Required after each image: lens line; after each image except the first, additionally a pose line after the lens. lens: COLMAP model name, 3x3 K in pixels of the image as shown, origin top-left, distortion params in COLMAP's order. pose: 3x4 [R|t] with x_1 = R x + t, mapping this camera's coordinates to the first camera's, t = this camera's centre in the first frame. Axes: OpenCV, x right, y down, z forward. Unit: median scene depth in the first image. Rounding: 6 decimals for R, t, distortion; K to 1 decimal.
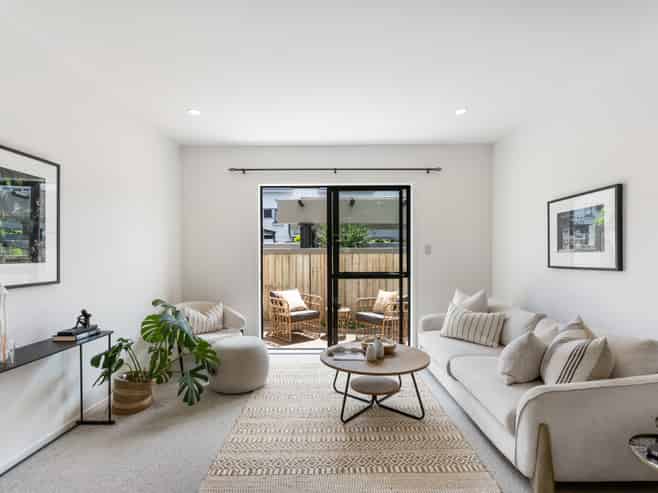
lens RADIAL K [[308.7, 0, 329.7], [0, 308.7, 258.0], [0, 0, 1]] dist [0.000238, 0.000130]
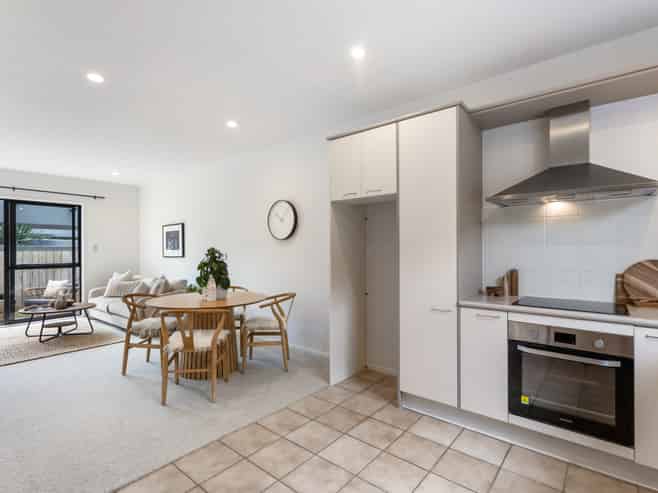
lens RADIAL K [[307.8, 0, 329.0], [0, 307.8, 246.5], [0, 0, 1]] dist [-0.000395, -0.000146]
pose [[0.601698, -0.004838, 0.798709, -0.219864], [0.006553, 0.999978, 0.001120, -0.026715], [-0.798697, 0.004560, 0.601716, -0.903957]]
